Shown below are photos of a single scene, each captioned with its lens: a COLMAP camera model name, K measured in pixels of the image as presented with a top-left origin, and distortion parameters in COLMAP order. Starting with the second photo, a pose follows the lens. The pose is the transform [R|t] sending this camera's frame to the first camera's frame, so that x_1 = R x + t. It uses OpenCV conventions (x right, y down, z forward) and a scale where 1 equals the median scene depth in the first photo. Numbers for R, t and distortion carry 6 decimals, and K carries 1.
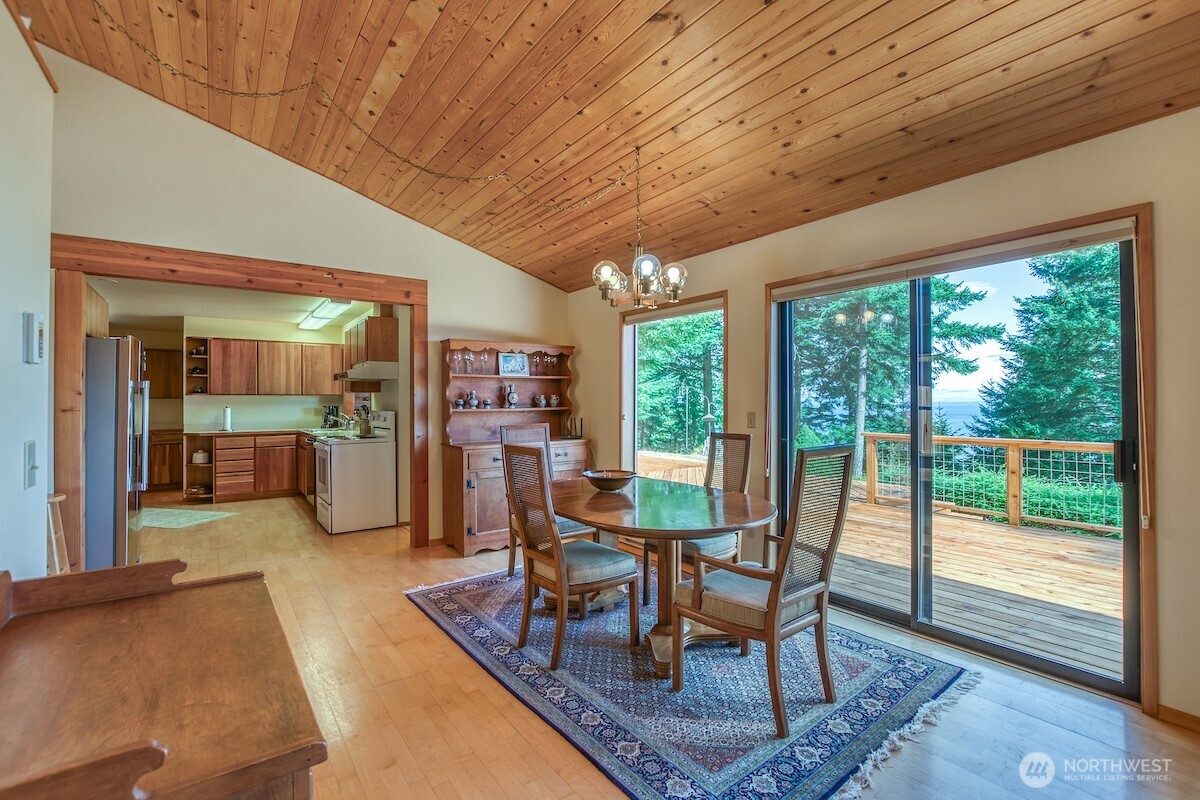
lens RADIAL K [[530.3, 0, 600.0], [0, 530.3, 400.0], [0, 0, 1]] dist [-0.019100, 0.000106]
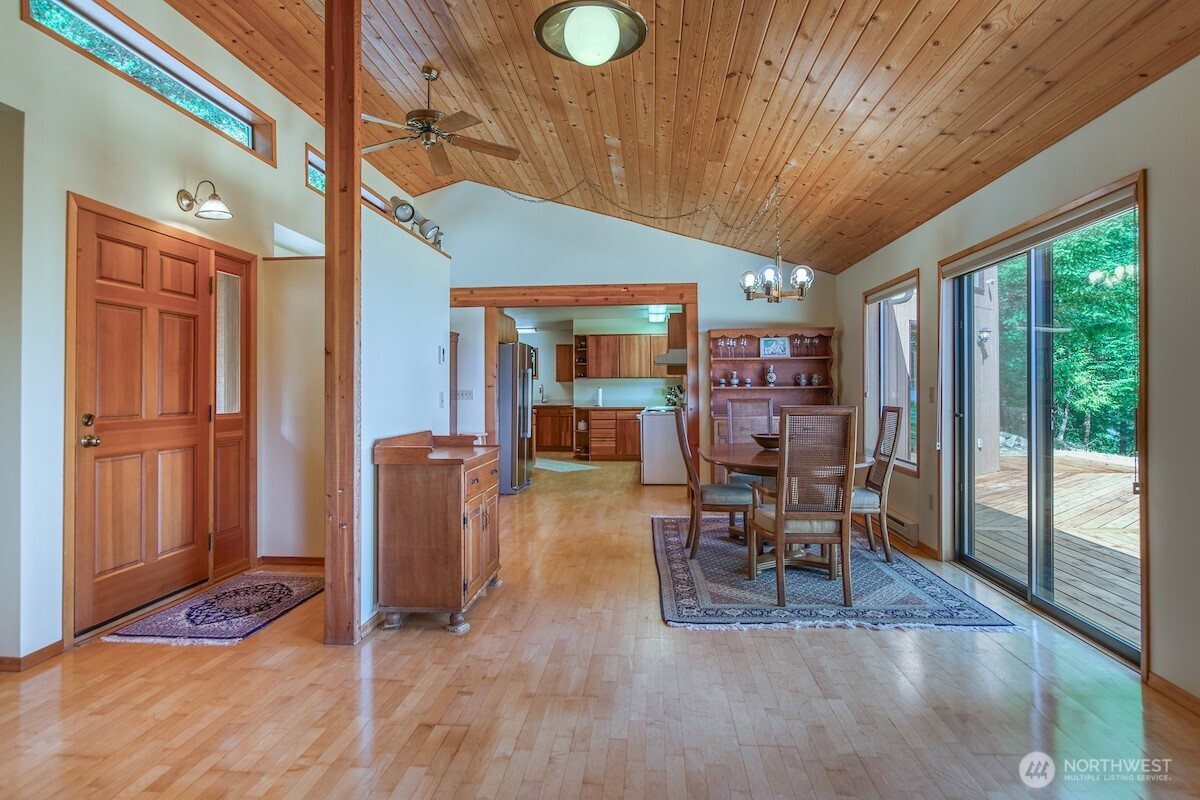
lens RADIAL K [[638.0, 0, 600.8], [0, 638.0, 386.2], [0, 0, 1]] dist [-0.001032, 0.000064]
pose [[0.756207, -0.002358, -0.654328, 0.444739], [0.003229, 0.999995, 0.000128, 0.013590], [0.654324, -0.002209, 0.756211, -0.256773]]
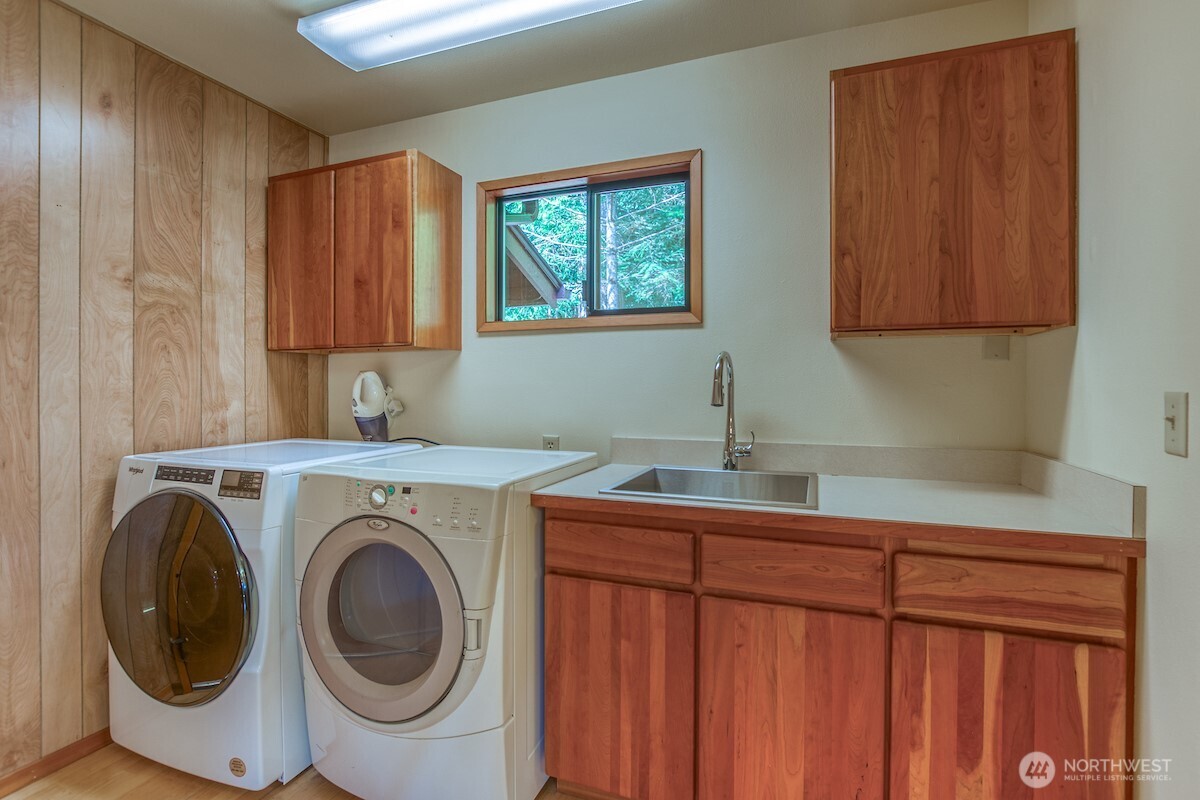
lens RADIAL K [[525.0, 0, 593.8], [0, 525.0, 392.8], [0, 0, 1]] dist [-0.017320, 0.000008]
pose [[0.554995, 0.009958, -0.831794, -1.190088], [-0.008920, 0.999942, 0.006019, 0.029555], [0.831806, 0.004079, 0.555052, 1.284636]]
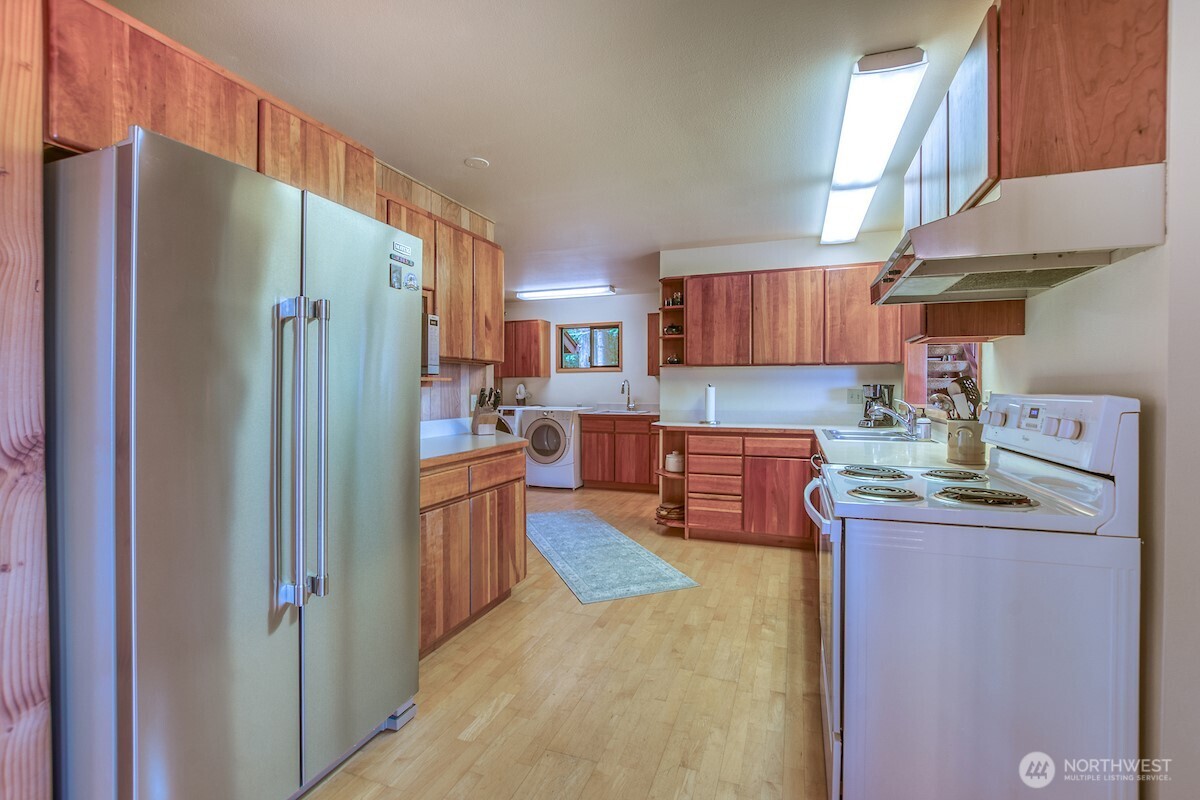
lens RADIAL K [[525.4, 0, 605.1], [0, 525.4, 391.2], [0, 0, 1]] dist [-0.018542, -0.000053]
pose [[0.559370, 0.010451, -0.828852, -0.365993], [-0.000928, 0.999928, 0.011982, 0.018191], [0.828918, -0.005934, 0.559339, 0.763791]]
